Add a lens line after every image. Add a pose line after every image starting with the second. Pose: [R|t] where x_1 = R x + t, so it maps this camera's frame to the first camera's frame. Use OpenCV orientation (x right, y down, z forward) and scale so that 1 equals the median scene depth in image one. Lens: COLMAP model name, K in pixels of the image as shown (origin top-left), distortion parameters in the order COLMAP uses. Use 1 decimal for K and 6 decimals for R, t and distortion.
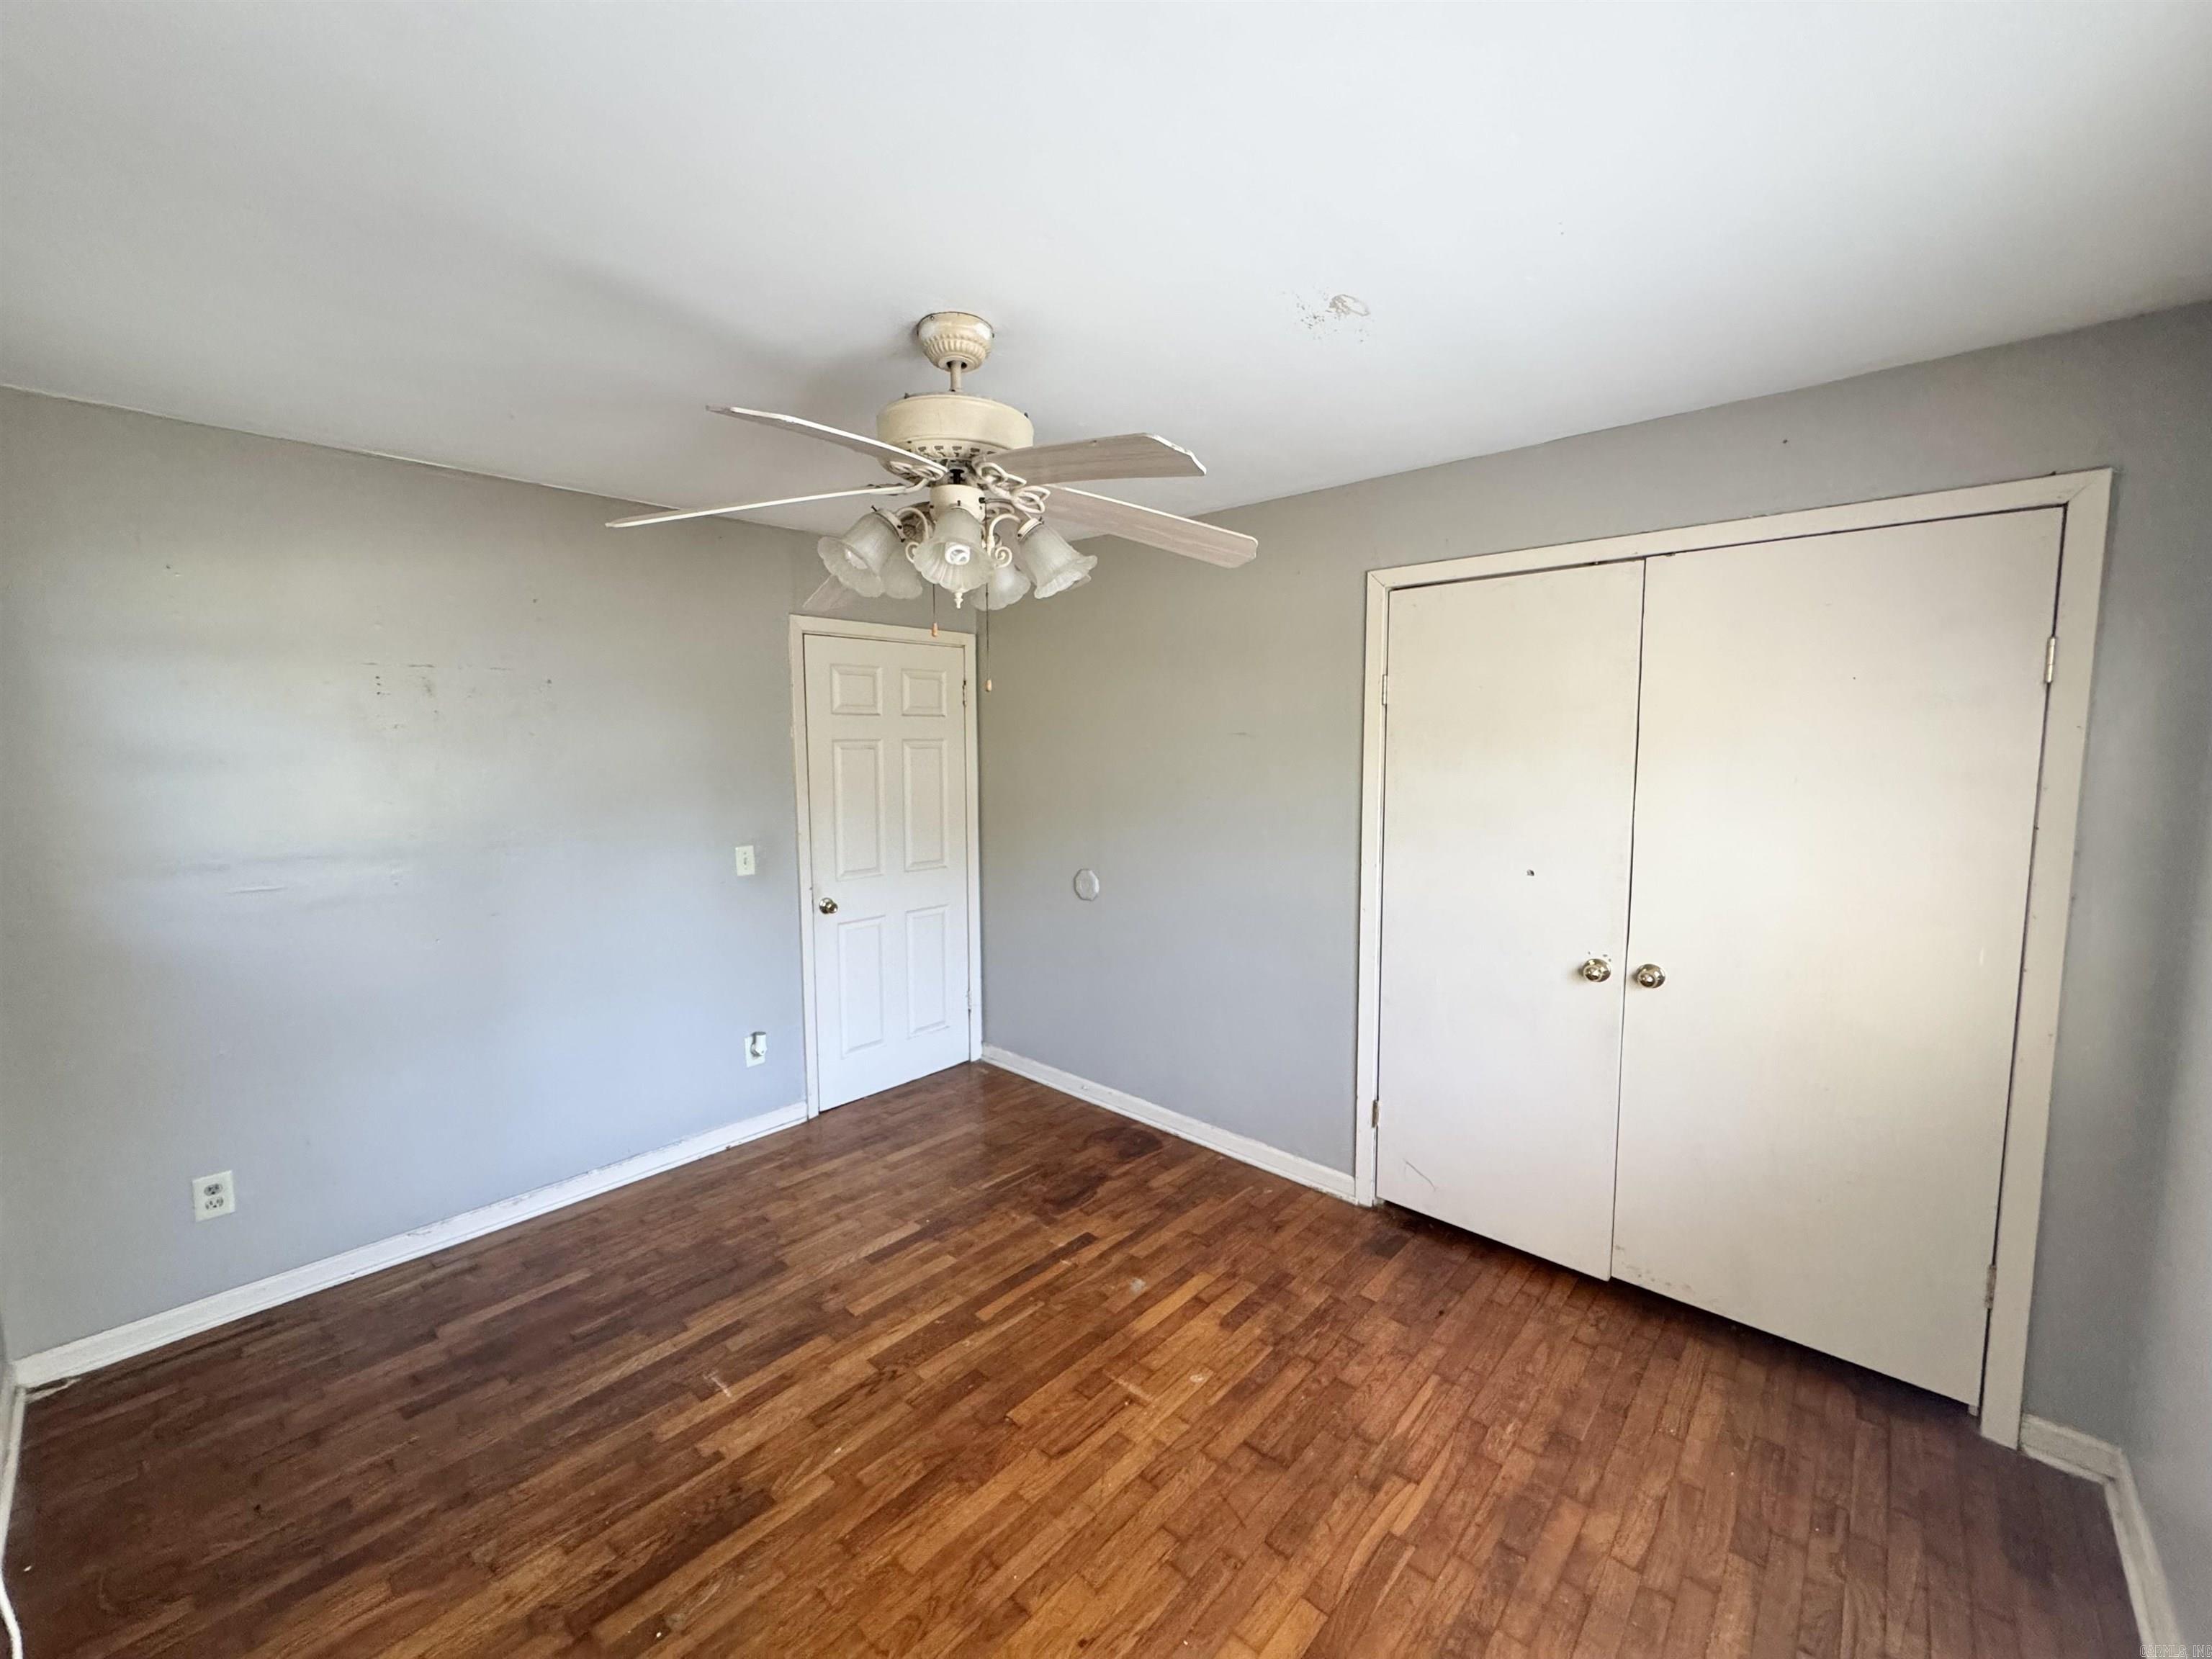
lens RADIAL K [[883.1, 0, 1101.4], [0, 883.1, 824.7], [0, 0, 1]] dist [0.000485, 0.000220]
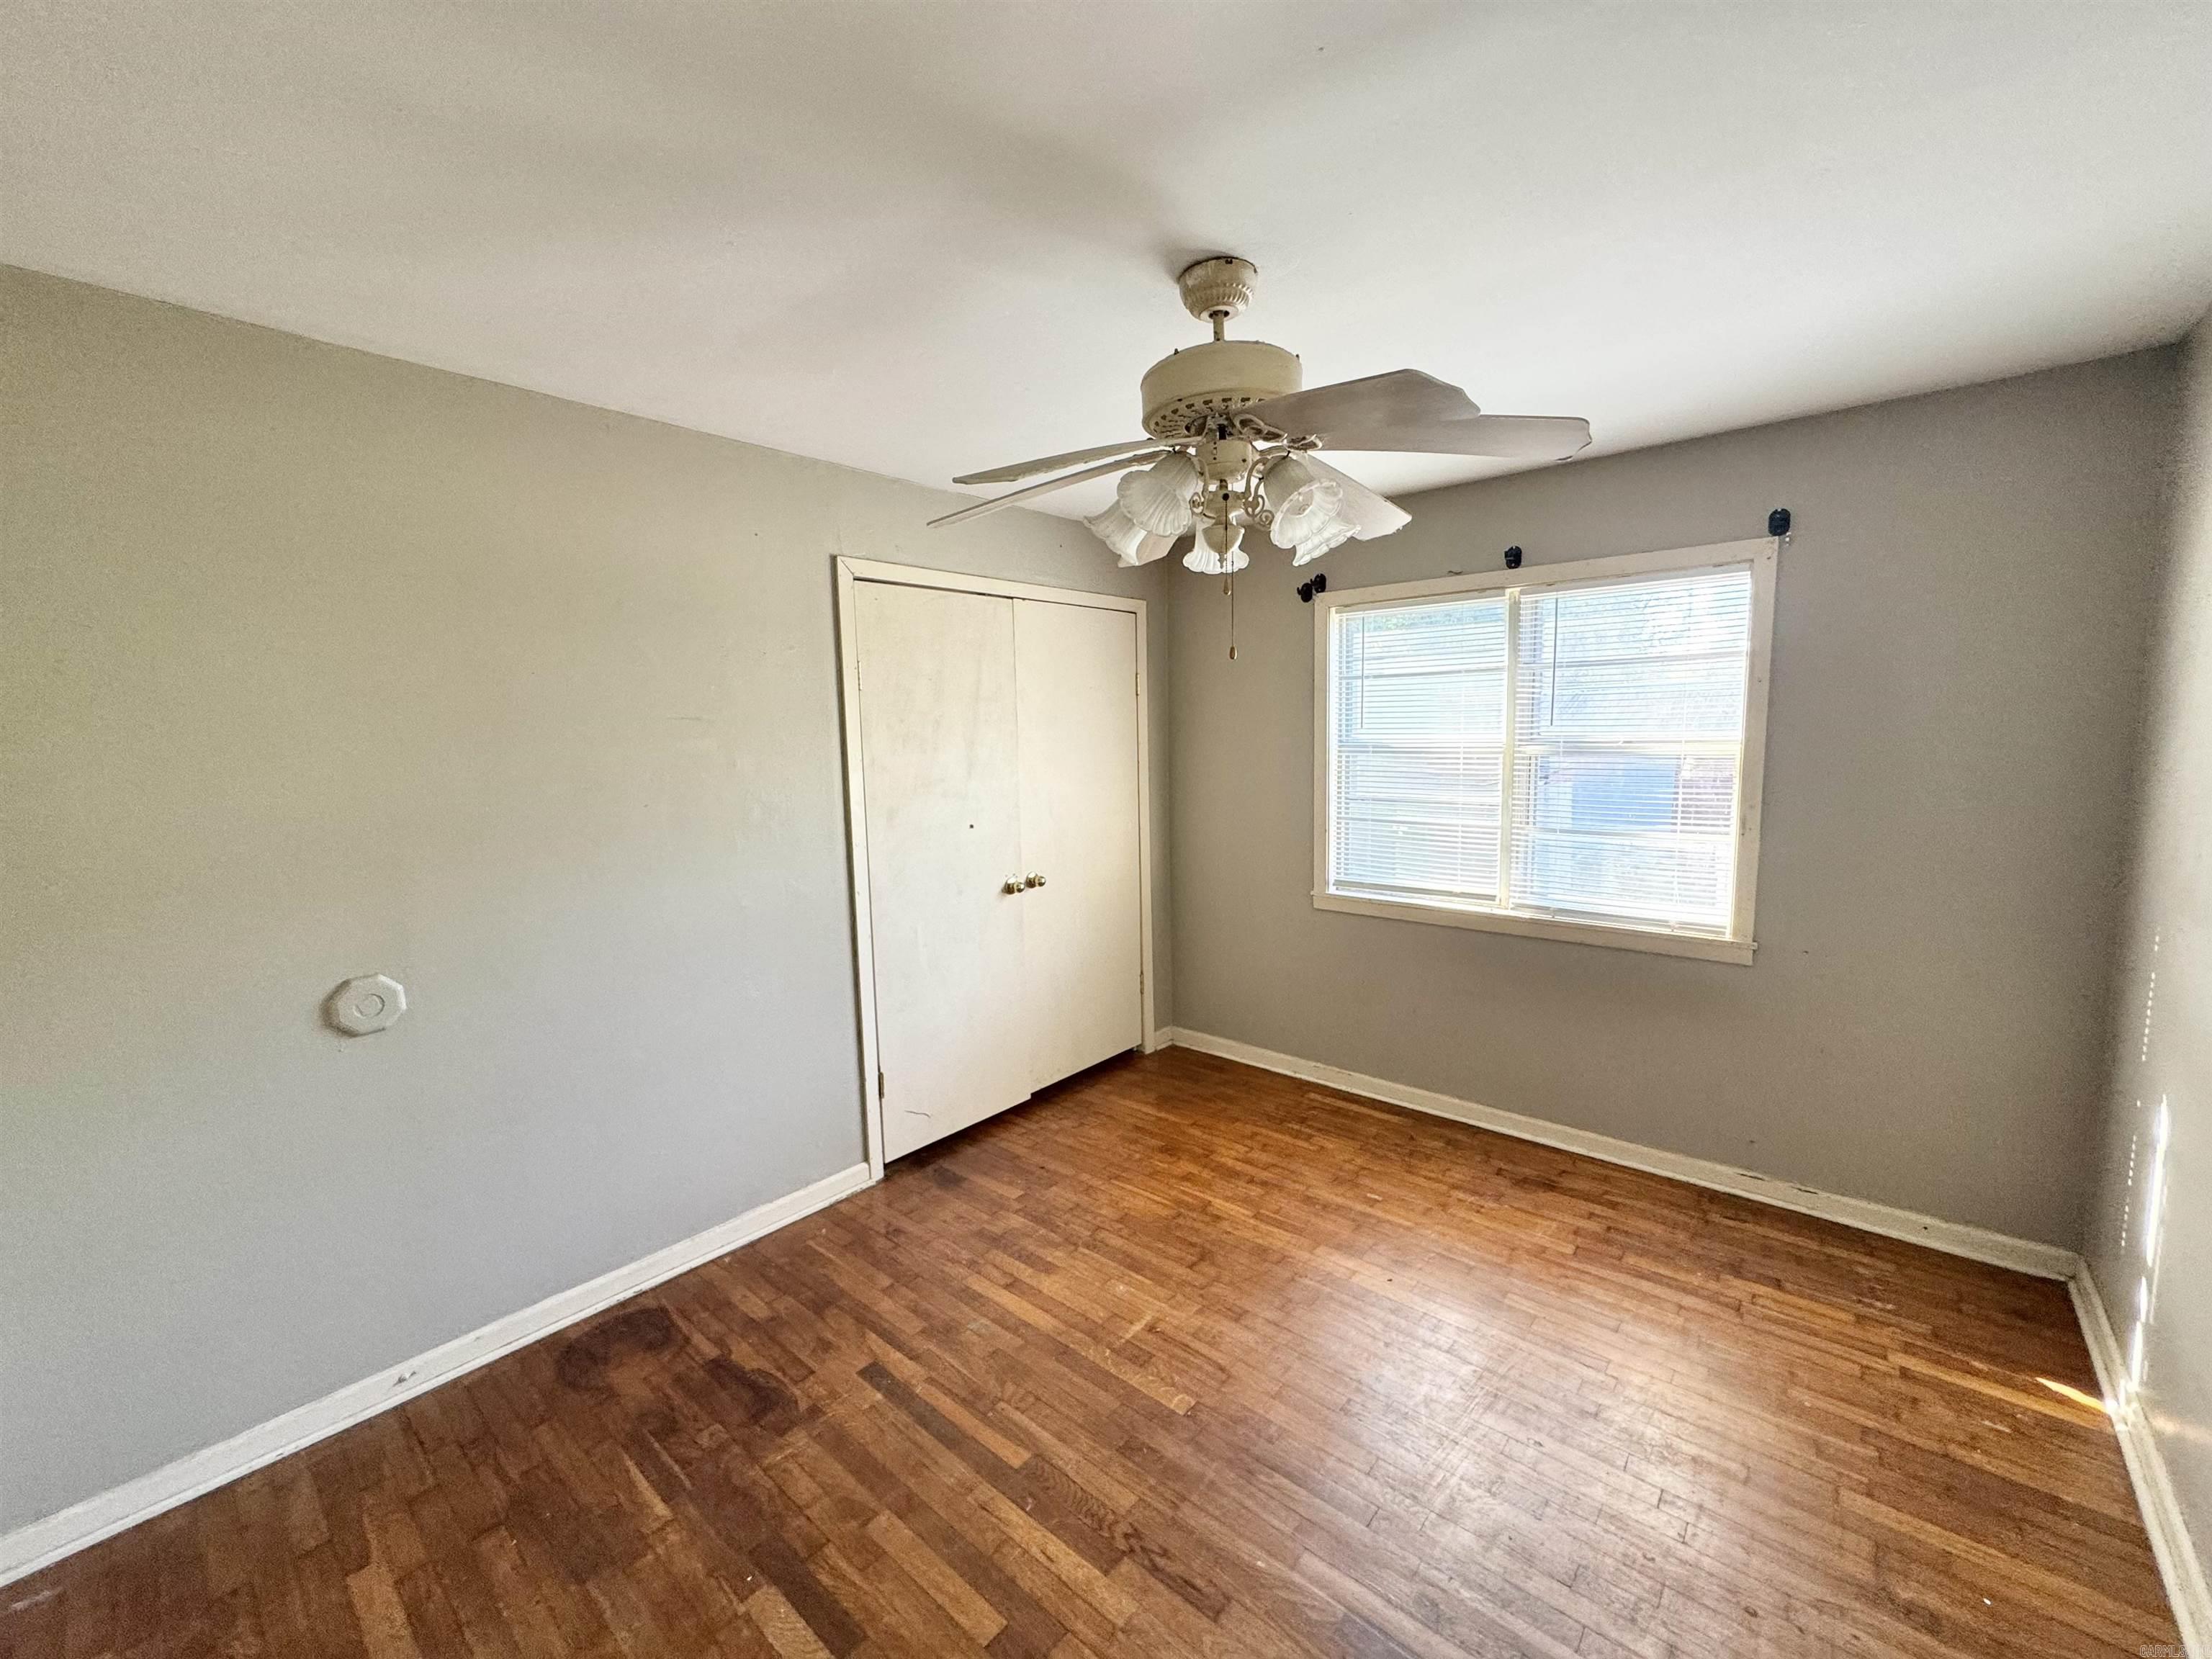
lens RADIAL K [[883.1, 0, 1108.3], [0, 883.1, 825.2], [0, 0, 1]] dist [0.000485, 0.000220]
pose [[-0.024808, -0.104037, 0.994264, -0.824822], [0.119851, 0.987087, 0.106277, -0.062456], [-0.992482, 0.121800, -0.012018, 0.842986]]
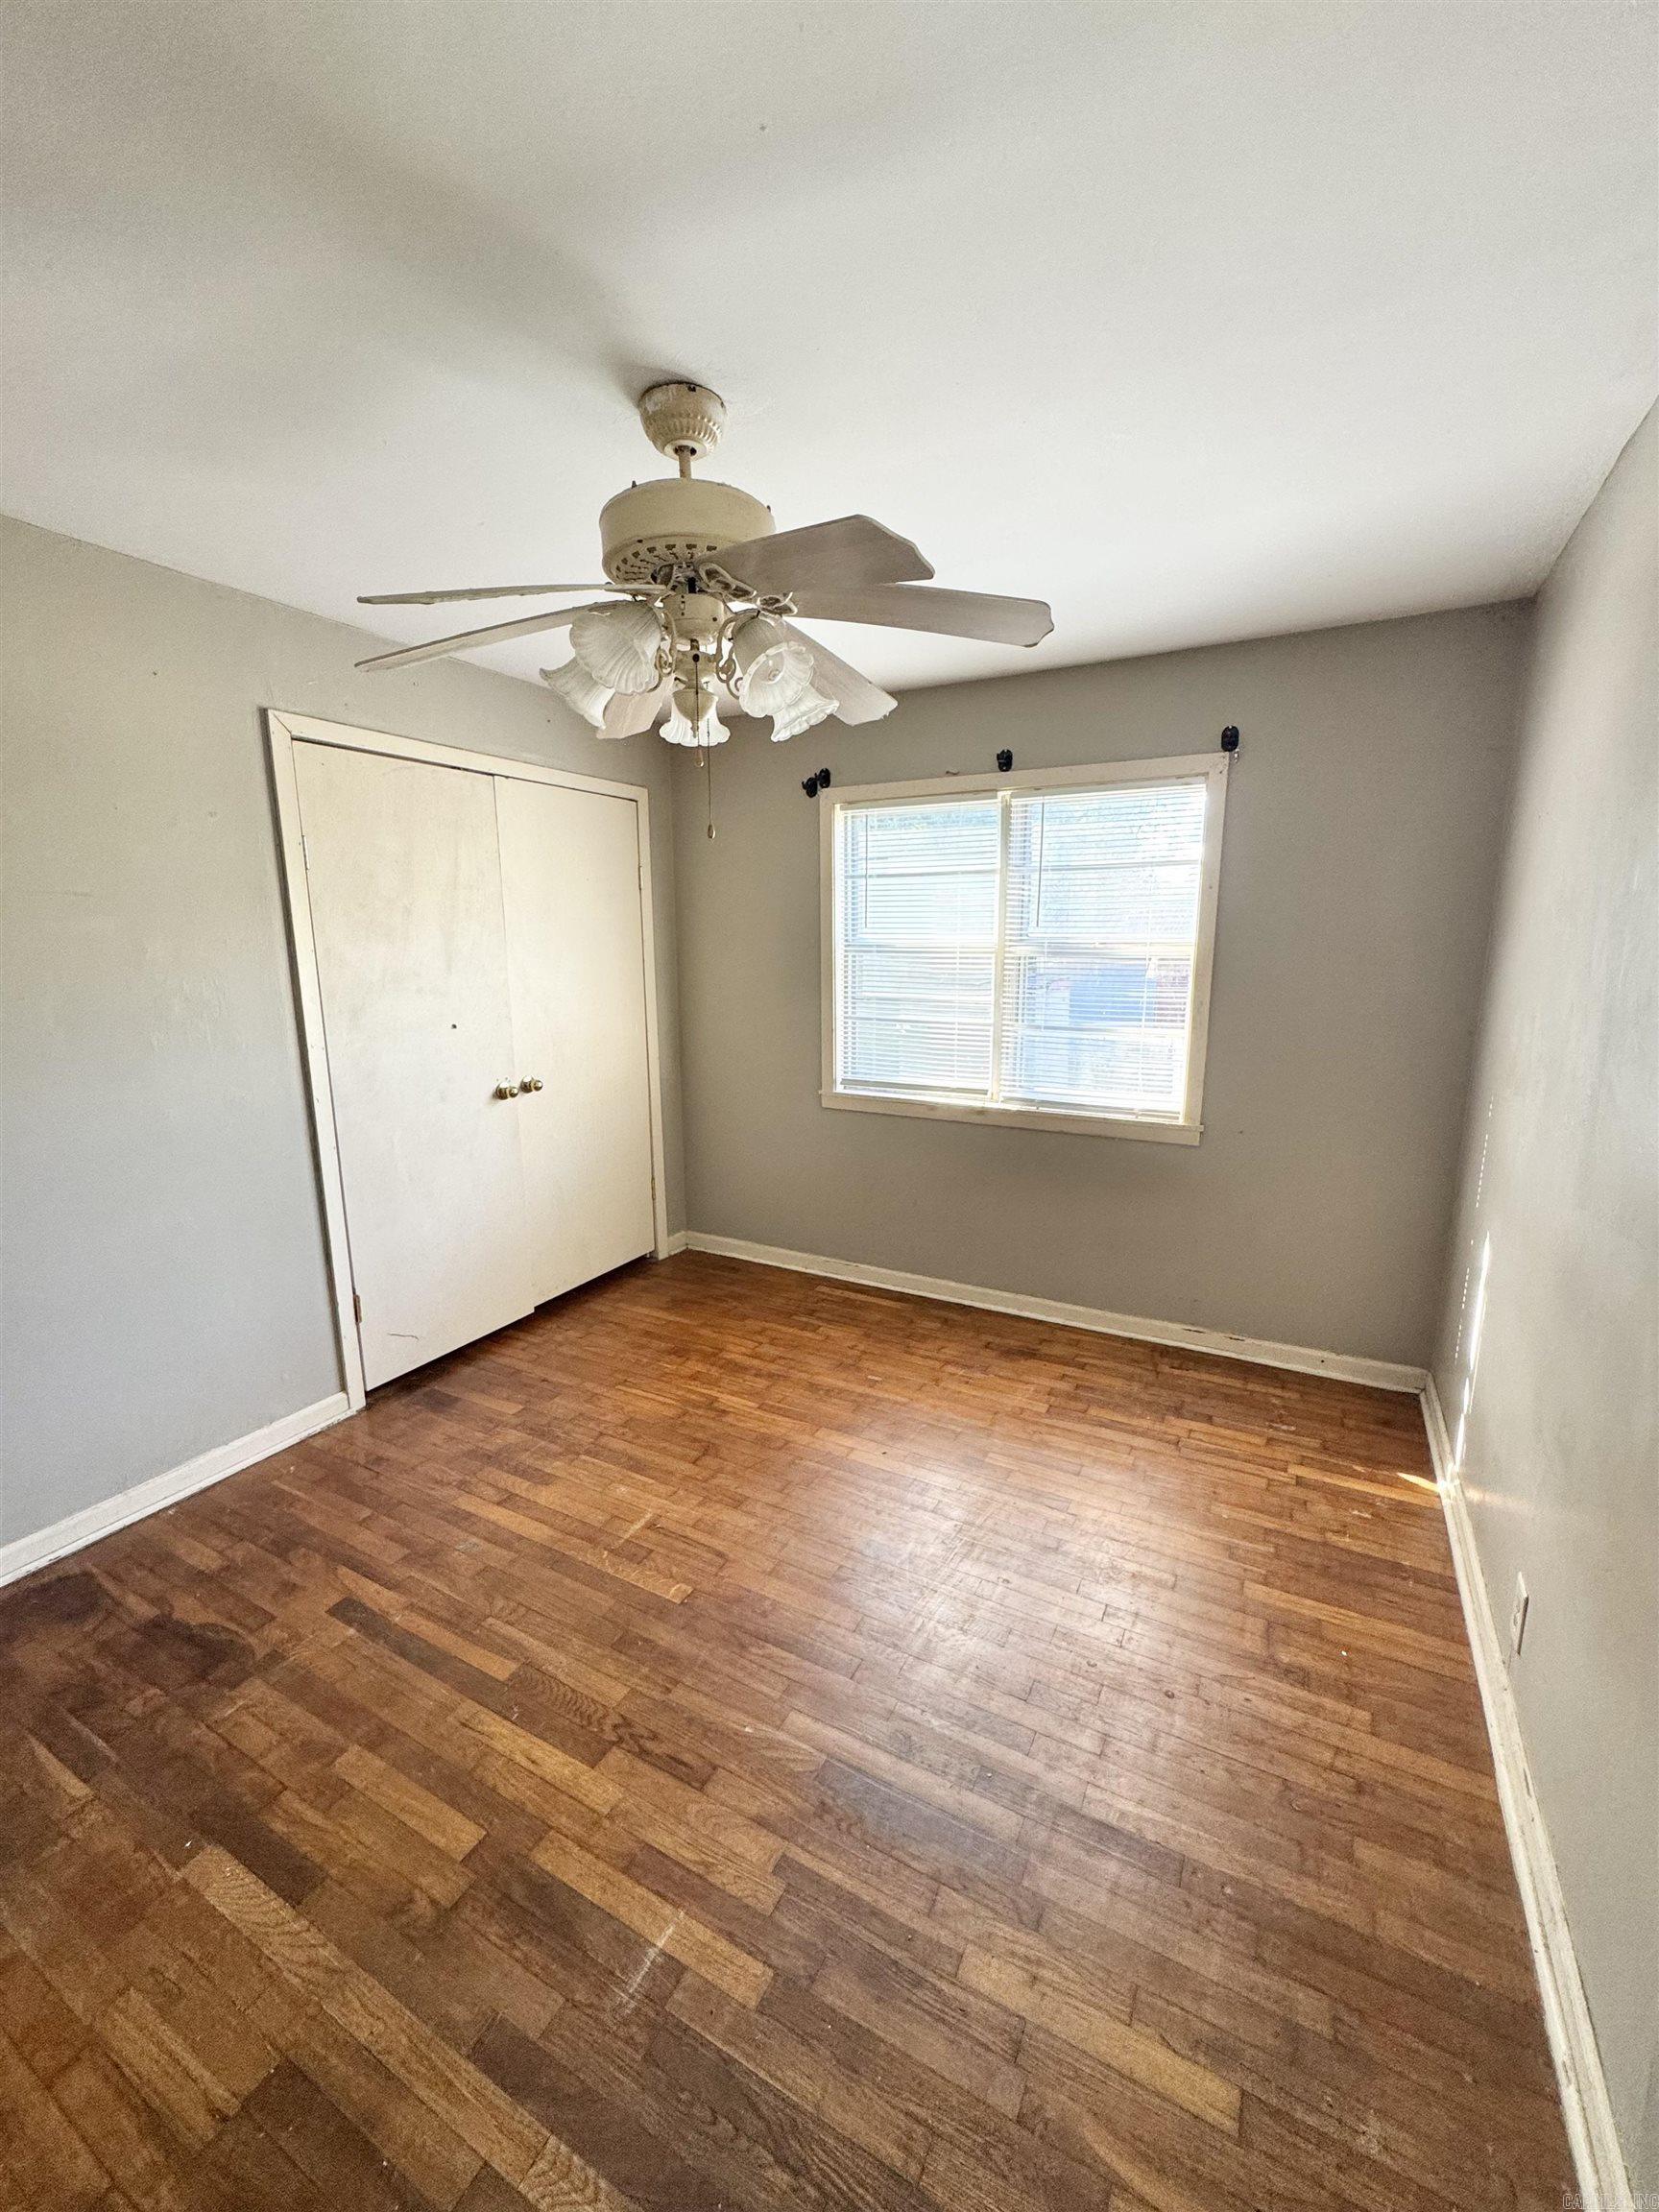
lens RADIAL K [[883.1, 0, 832.7], [0, 883.1, 1103.4], [0, 0, 1]] dist [0.000485, 0.000220]
pose [[-0.238854, -0.175506, 0.955064, -0.810457], [0.101386, 0.973649, 0.204277, -0.037074], [-0.965748, 0.145622, -0.214766, 0.802706]]
